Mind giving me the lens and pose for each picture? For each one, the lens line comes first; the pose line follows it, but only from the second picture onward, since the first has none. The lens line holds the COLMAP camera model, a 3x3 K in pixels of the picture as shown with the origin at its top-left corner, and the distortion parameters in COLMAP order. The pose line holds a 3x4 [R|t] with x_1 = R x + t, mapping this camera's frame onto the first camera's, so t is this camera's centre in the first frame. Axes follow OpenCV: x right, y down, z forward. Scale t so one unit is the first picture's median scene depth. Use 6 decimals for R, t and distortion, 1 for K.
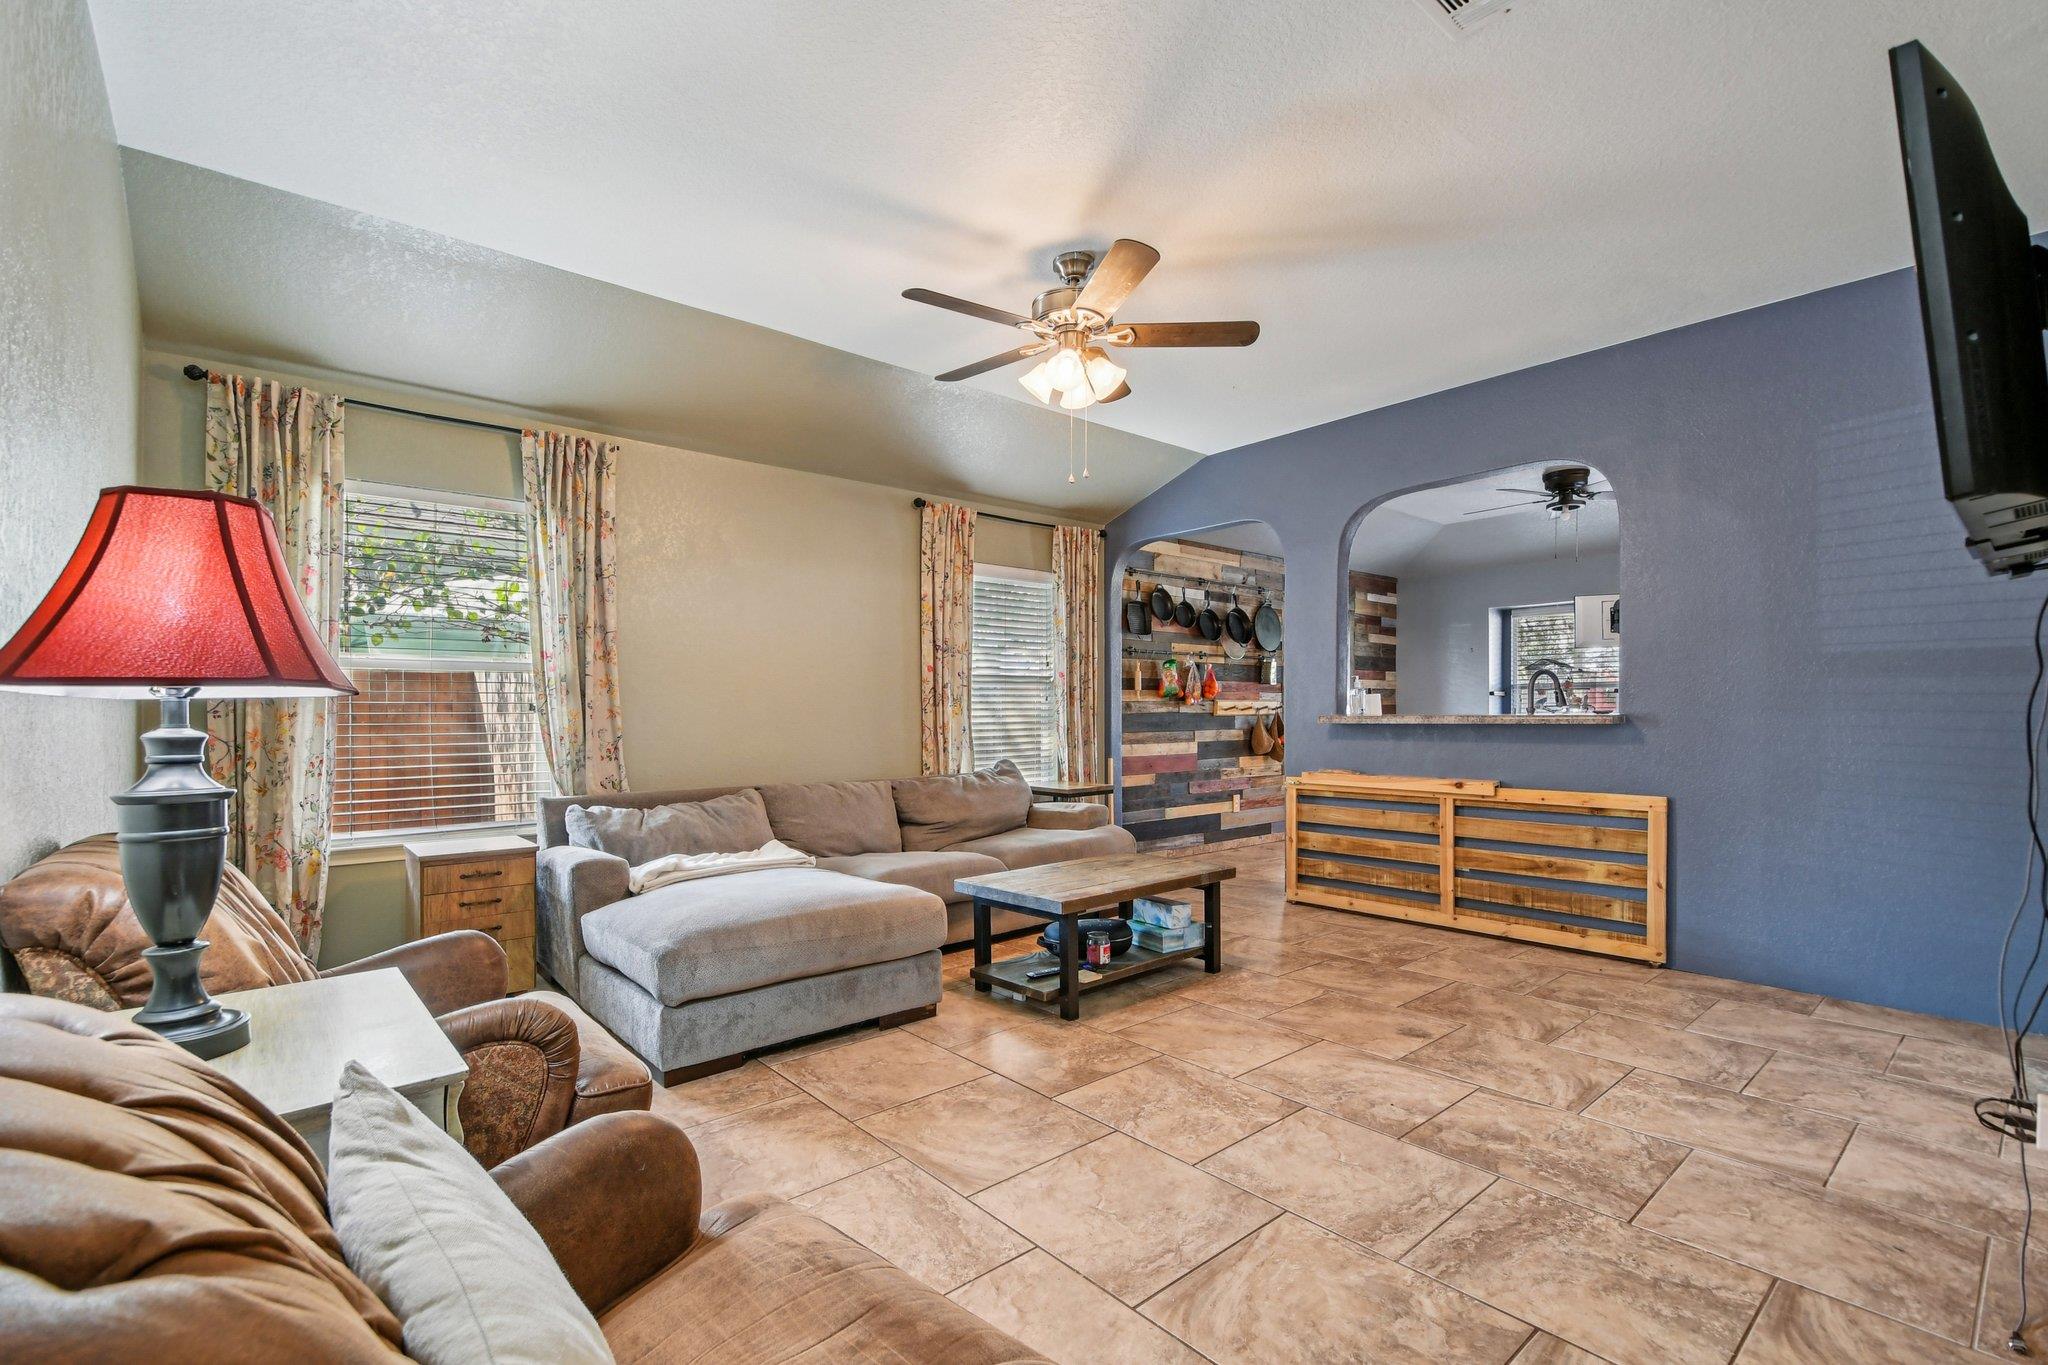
lens RADIAL K [[905.5, 0, 1010.5], [0, 905.5, 722.4], [0, 0, 1]] dist [0.005665, -0.005649]
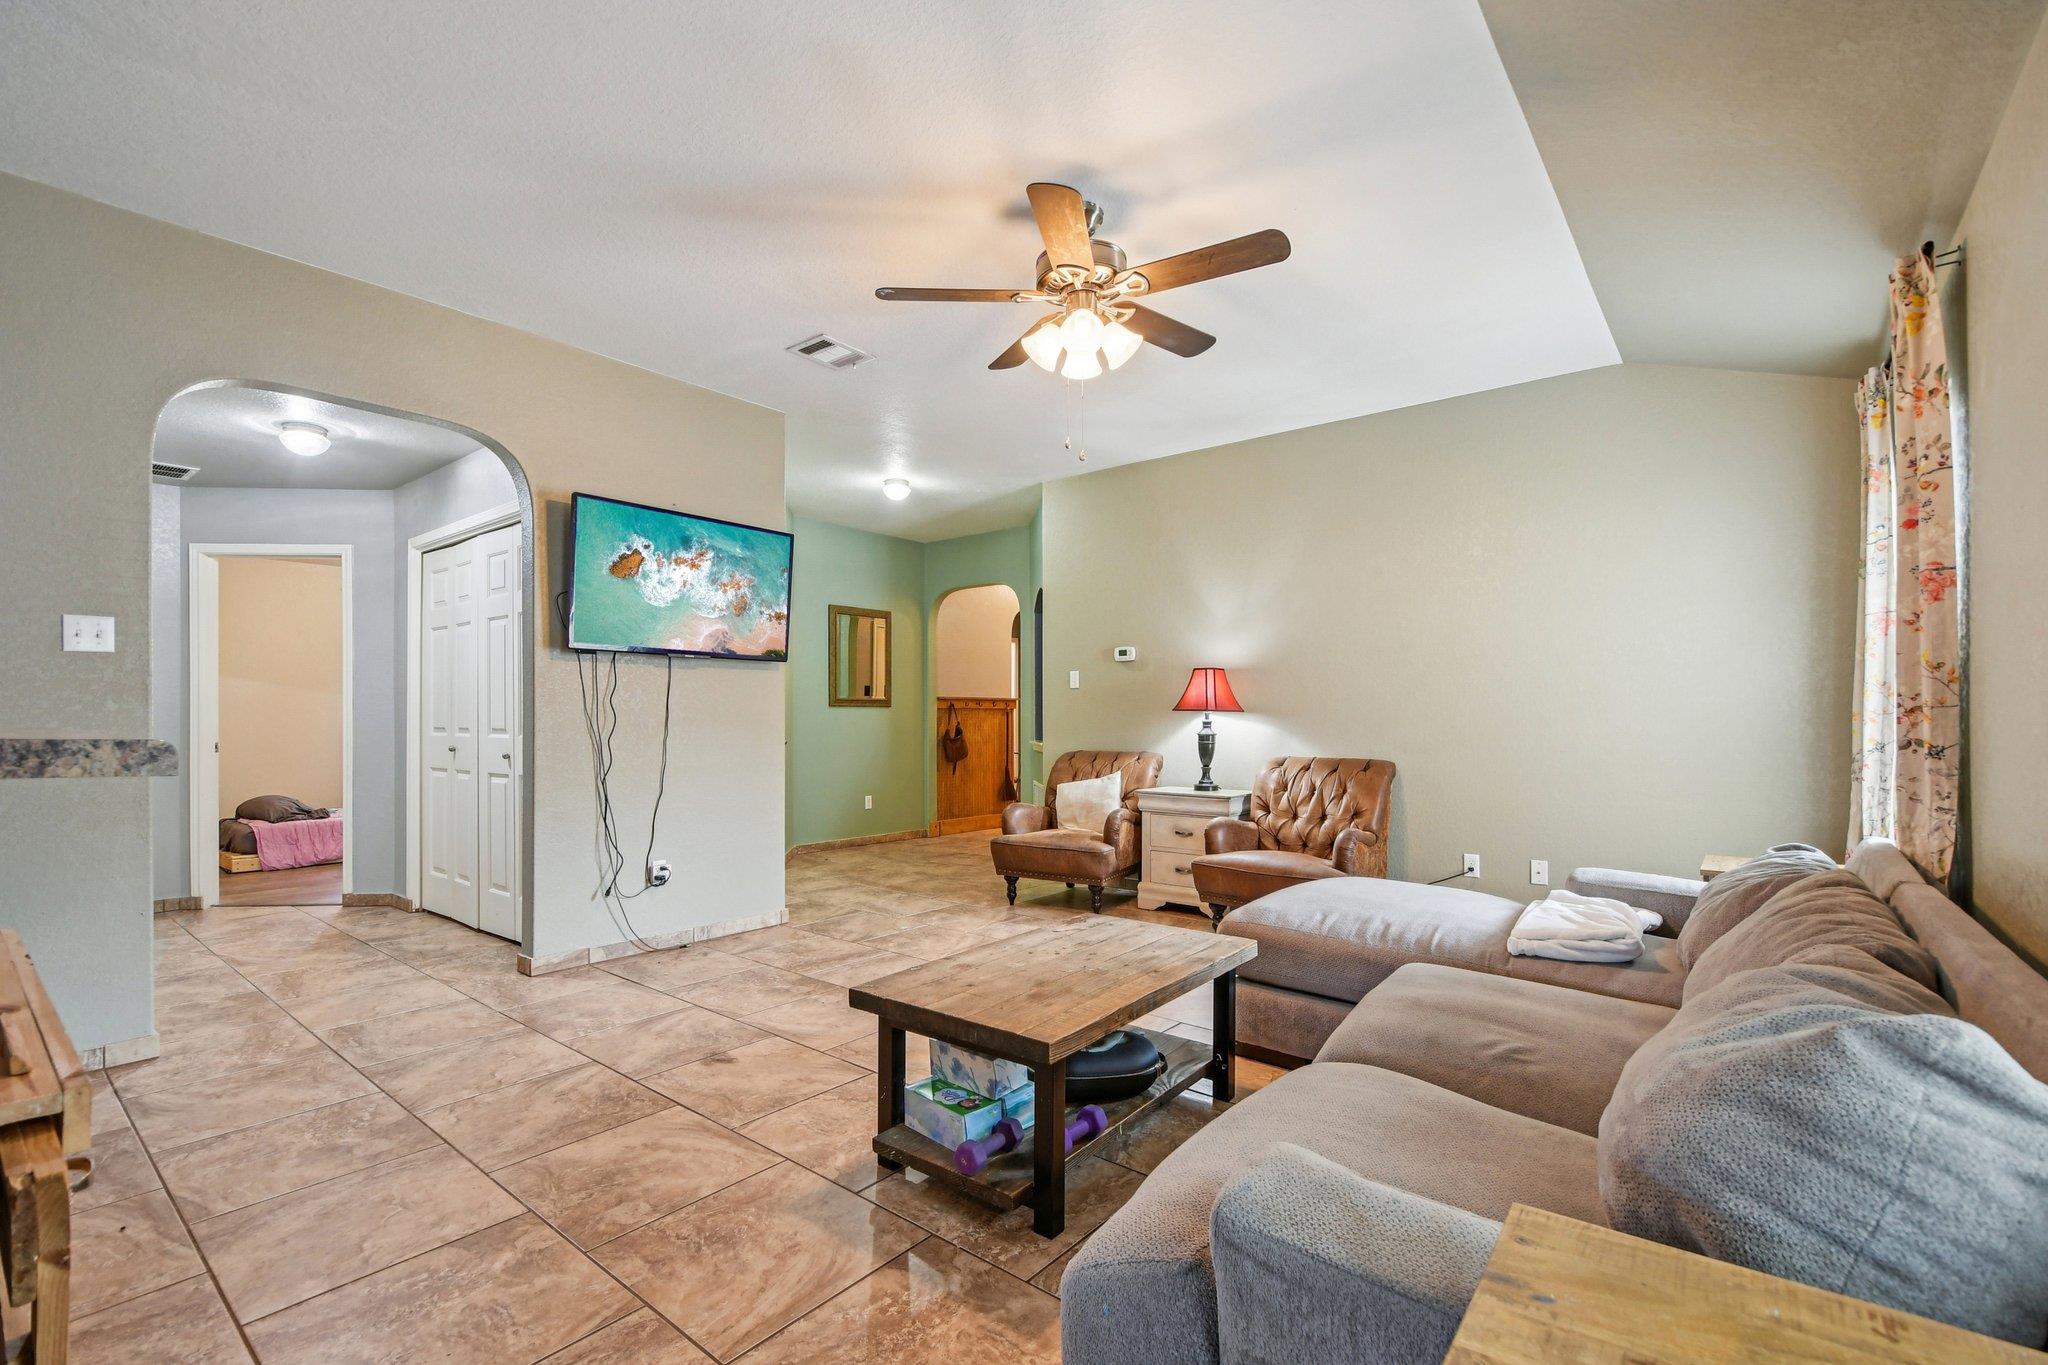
lens RADIAL K [[905.5, 0, 1016.4], [0, 905.5, 730.8], [0, 0, 1]] dist [0.005665, -0.005649]
pose [[-0.984417, 0.008328, -0.175650, 0.226320], [0.003679, 0.999635, 0.026777, -0.015808], [0.175809, 0.025714, -0.984088, 1.458355]]
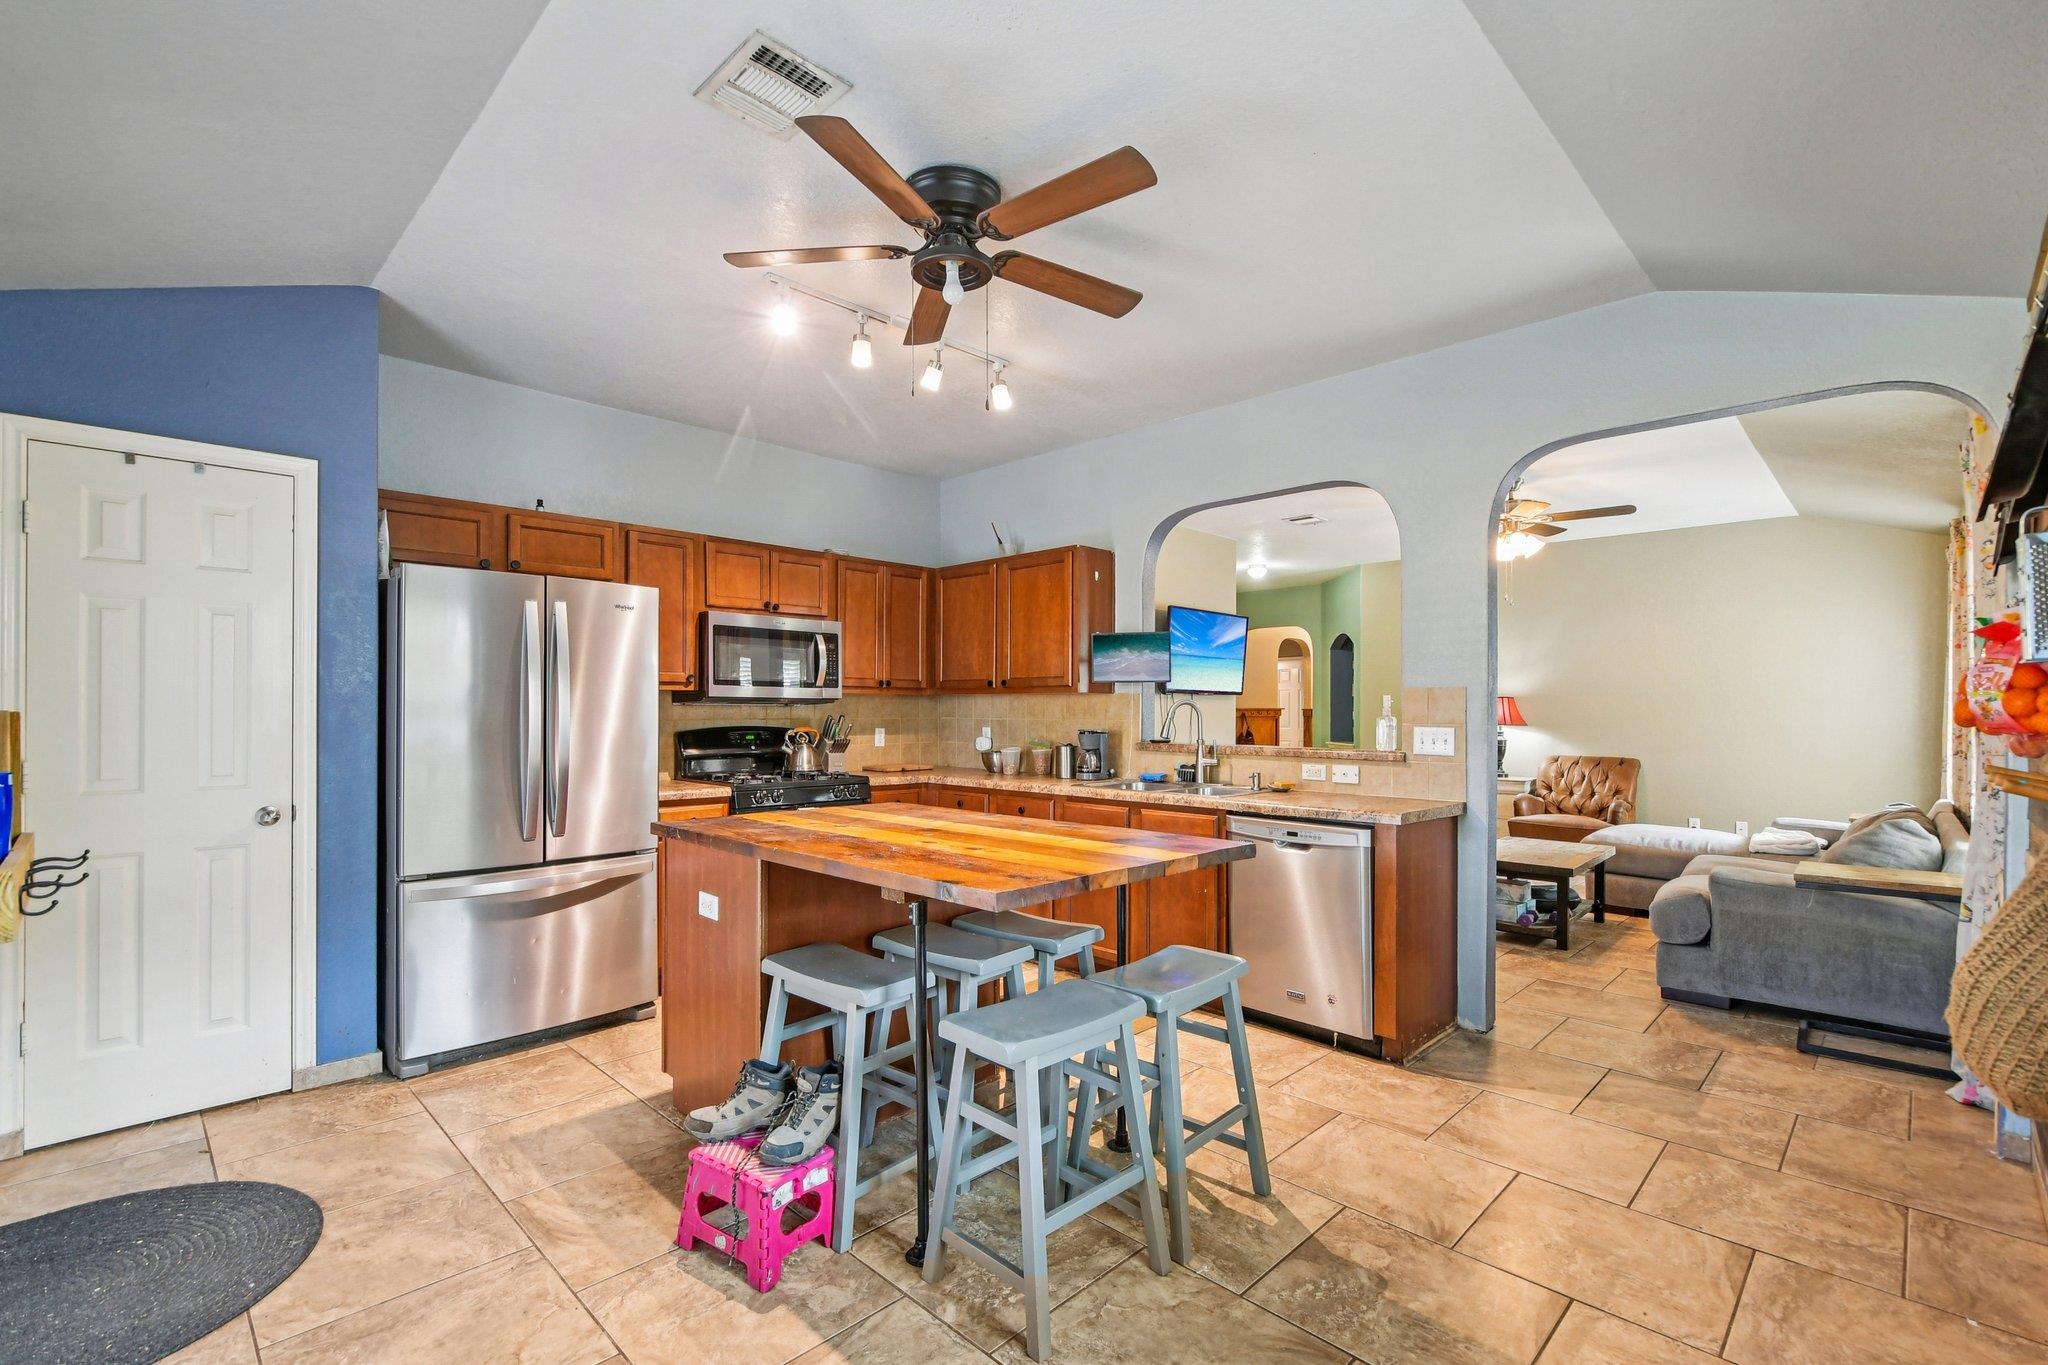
lens RADIAL K [[905.5, 0, 1014.5], [0, 905.5, 713.6], [0, 0, 1]] dist [0.005665, -0.005649]
pose [[-0.997087, 0.002482, -0.076234, 0.910123], [0.001353, 0.999889, 0.014847, -0.062521], [0.076263, 0.014701, -0.996979, 2.098838]]
